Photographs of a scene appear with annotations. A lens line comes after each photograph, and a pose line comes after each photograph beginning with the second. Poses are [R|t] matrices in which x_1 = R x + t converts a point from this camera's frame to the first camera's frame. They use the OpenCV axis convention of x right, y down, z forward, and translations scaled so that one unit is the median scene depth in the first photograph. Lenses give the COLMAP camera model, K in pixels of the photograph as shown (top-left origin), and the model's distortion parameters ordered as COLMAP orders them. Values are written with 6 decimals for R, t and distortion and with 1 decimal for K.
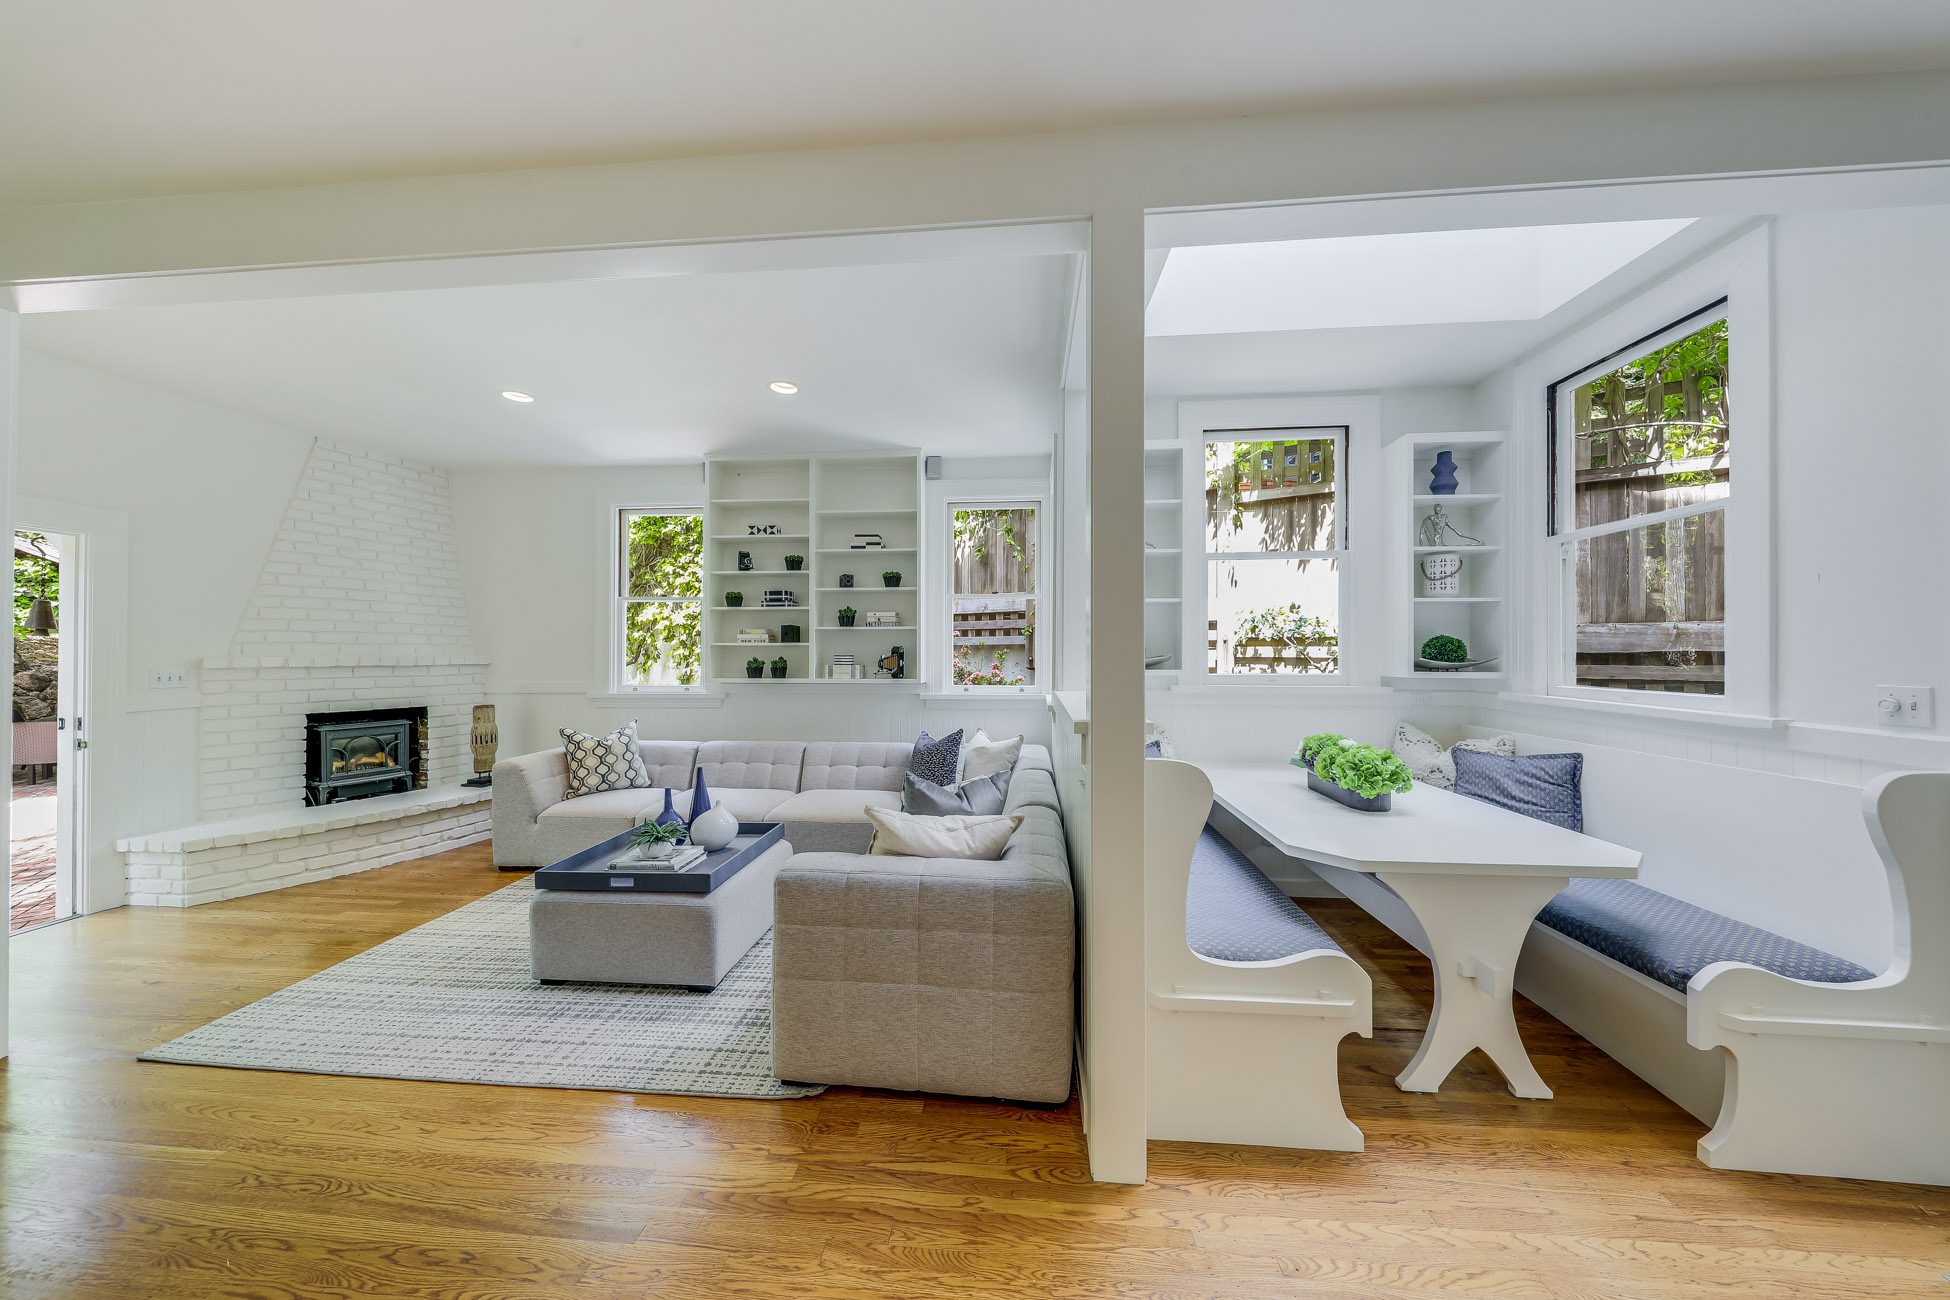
lens RADIAL K [[604.4, 0, 988.9], [0, 604.4, 659.8], [0, 0, 1]] dist [0.001226, -0.000099]
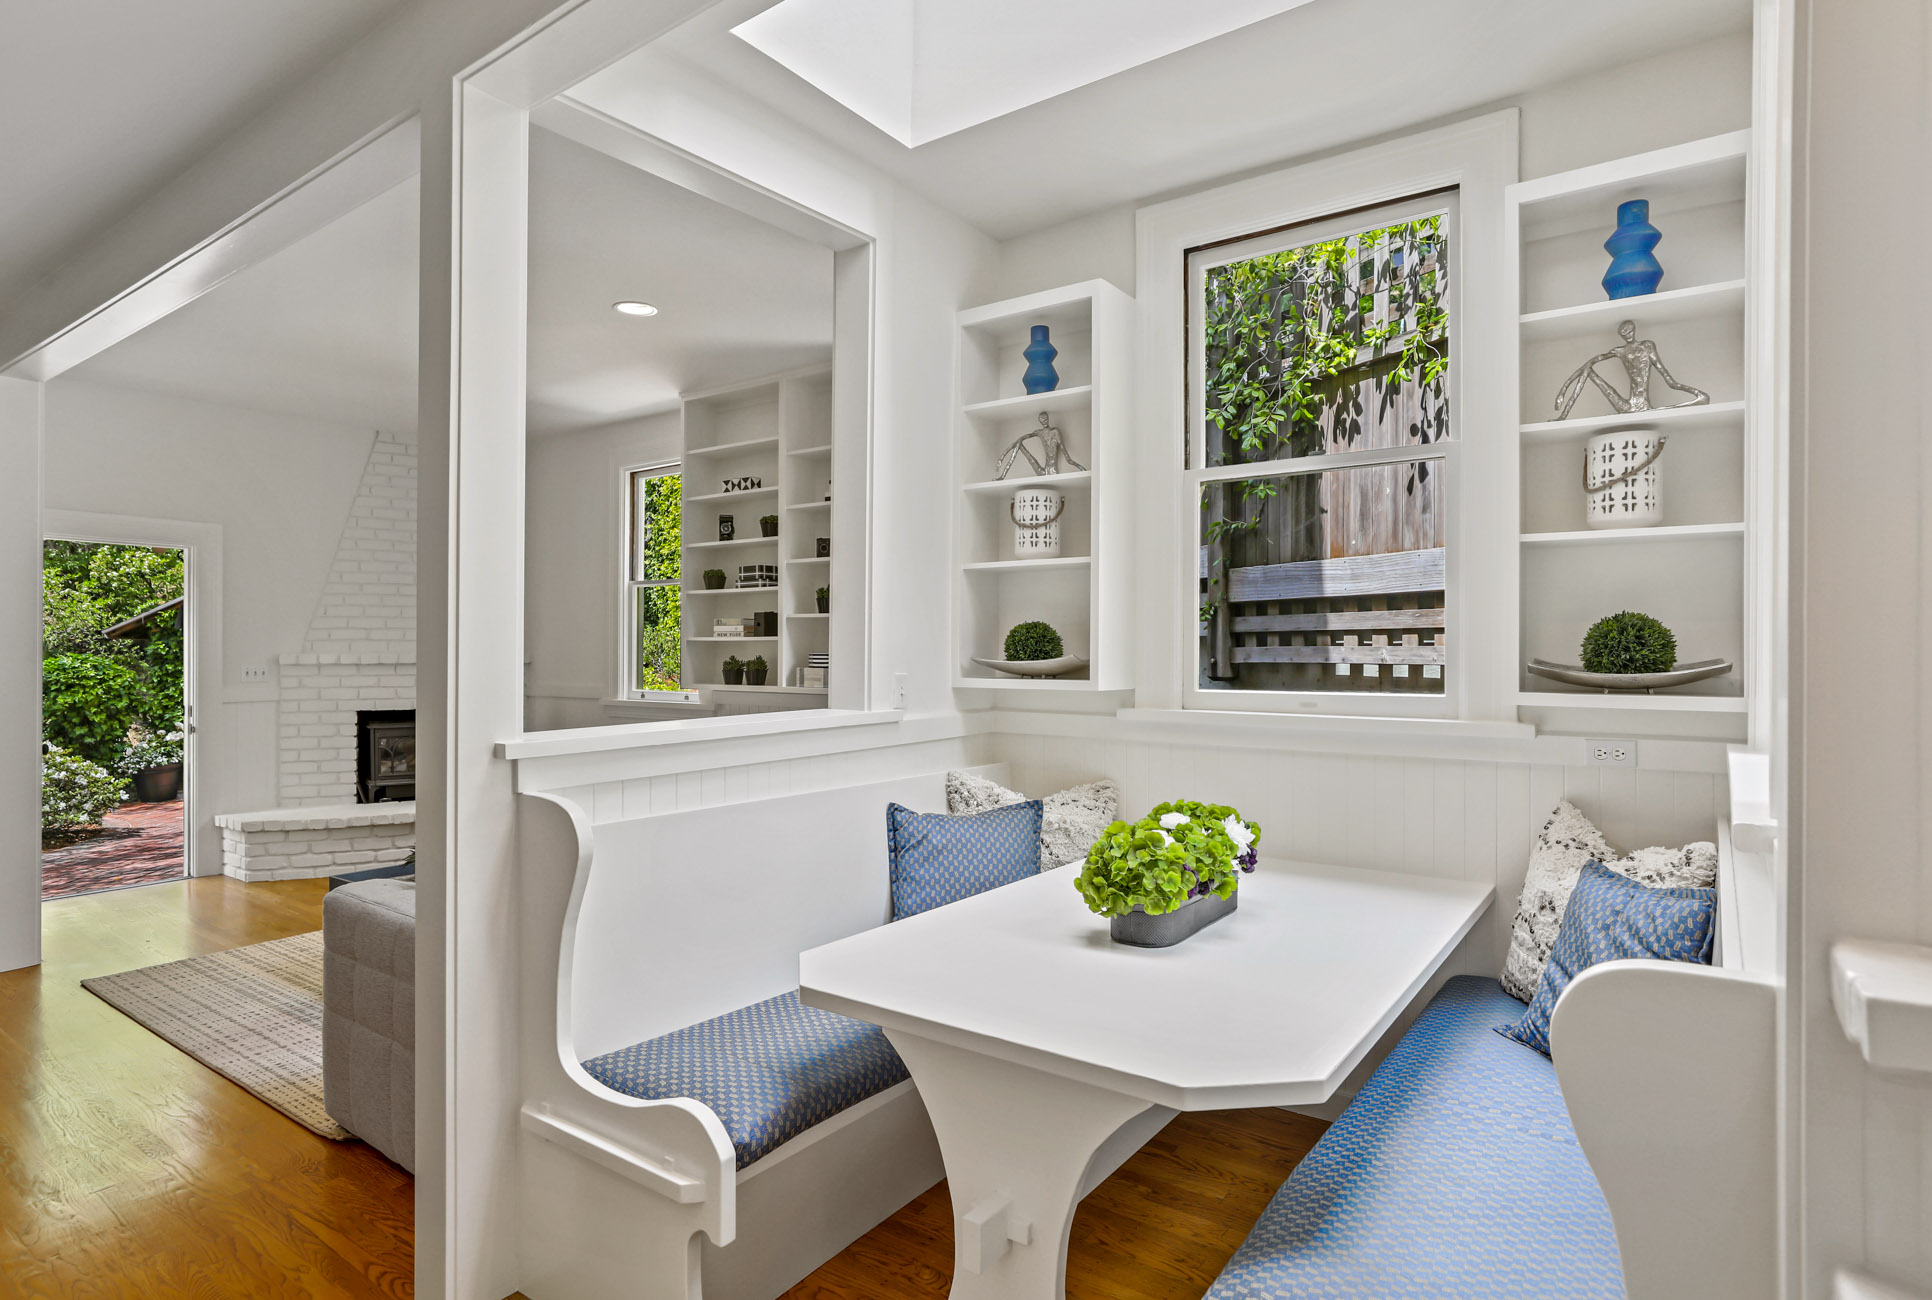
lens RADIAL K [[1027.5, 0, 935.5], [0, 1027.5, 651.5], [0, 0, 1]] dist [0.003070, 0.003776]
pose [[0.842986, 0.002291, -0.537931, 0.585123], [-0.005098, 0.999980, -0.003731, -0.006907], [0.537912, 0.005887, 0.842980, 0.076903]]
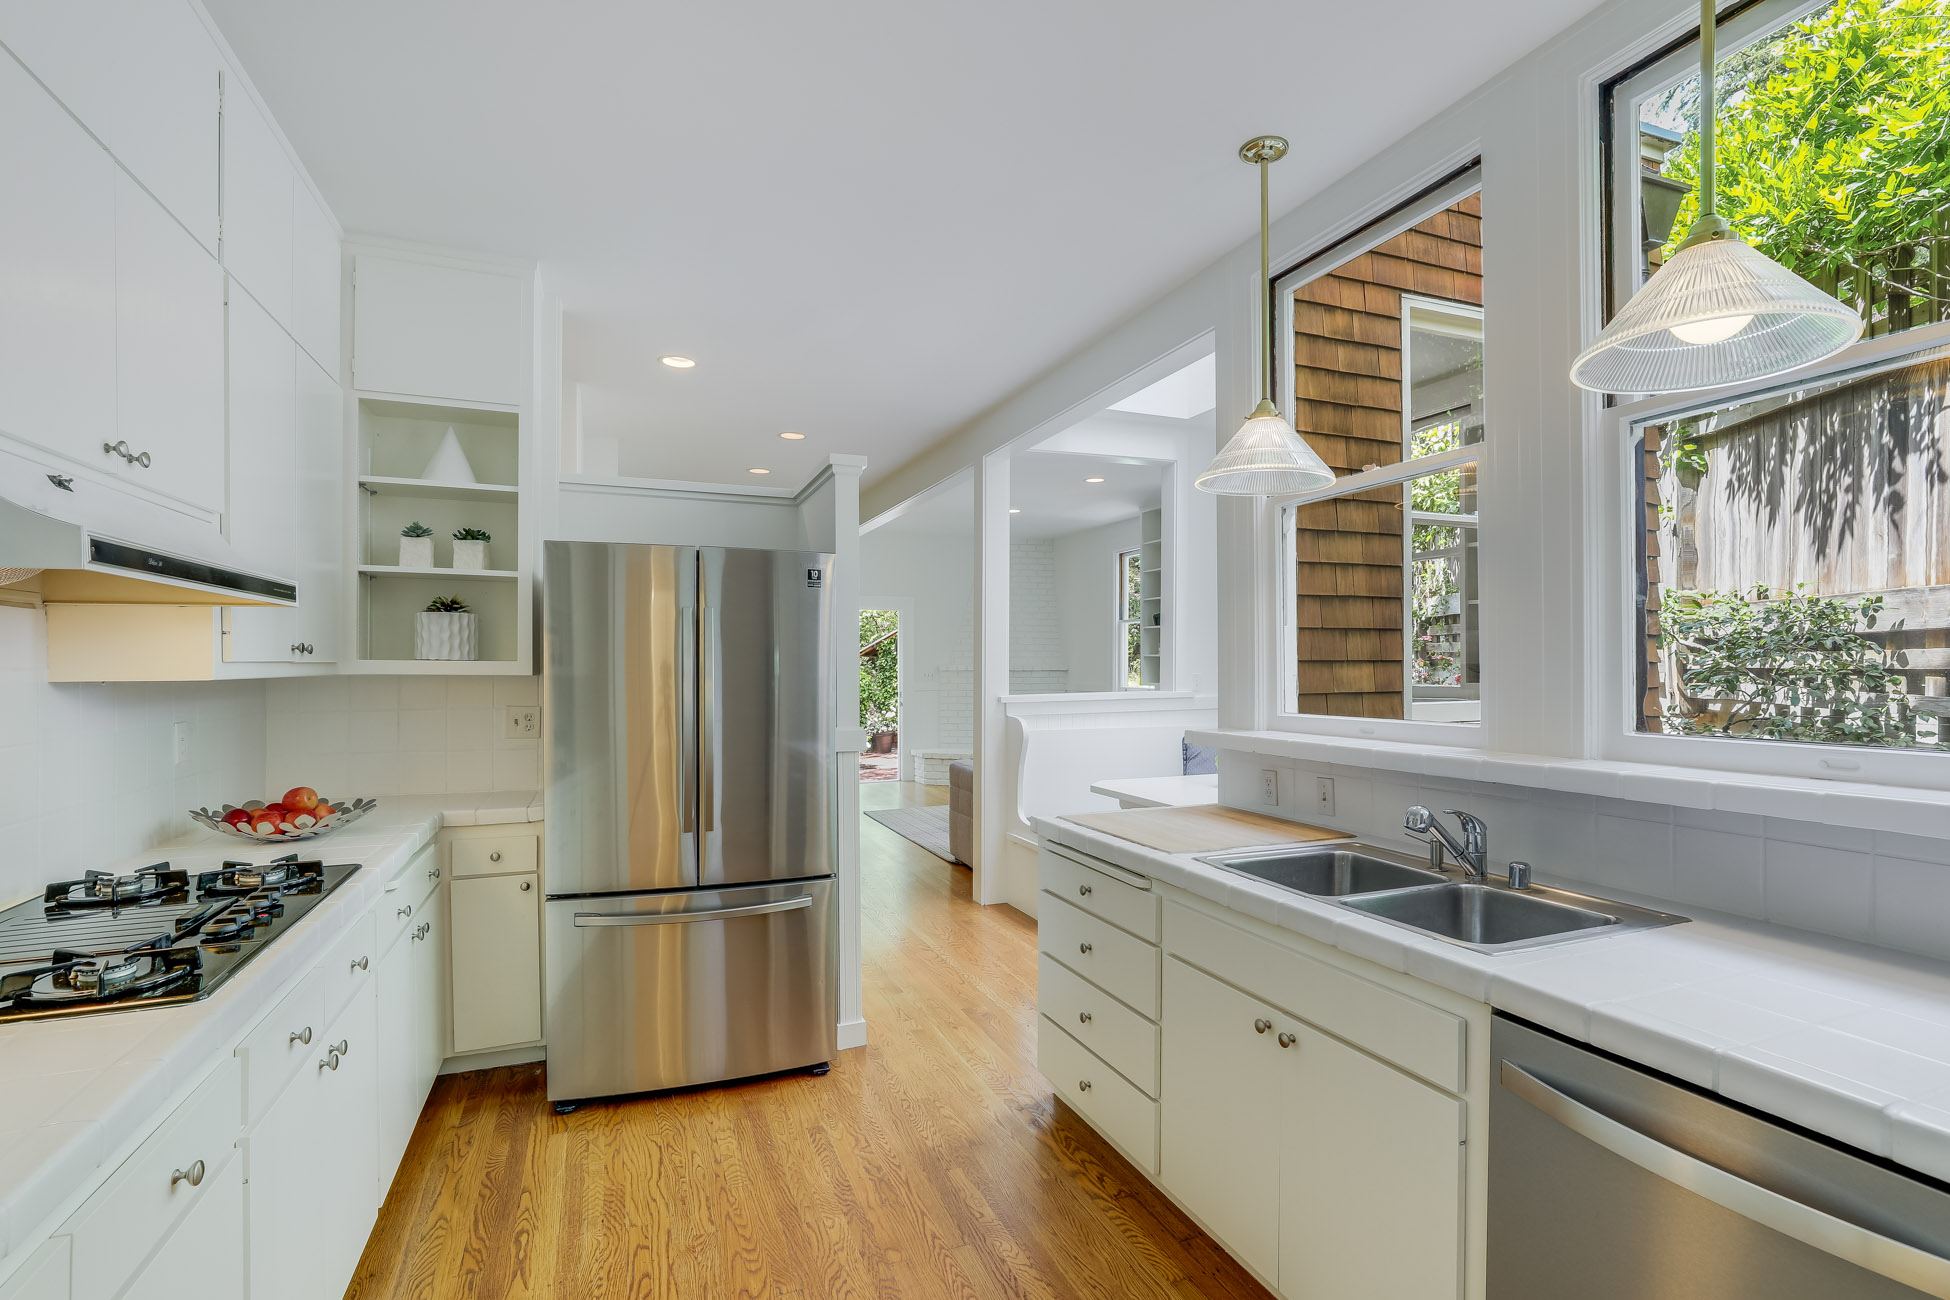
lens RADIAL K [[900.7, 0, 969.8], [0, 900.7, 662.8], [0, 0, 1]] dist [-0.006378, -0.000374]
pose [[0.444131, -0.001216, -0.895961, 1.247885], [-0.002029, 0.999995, -0.002363, -0.004987], [0.895960, 0.002867, 0.444126, -0.204486]]
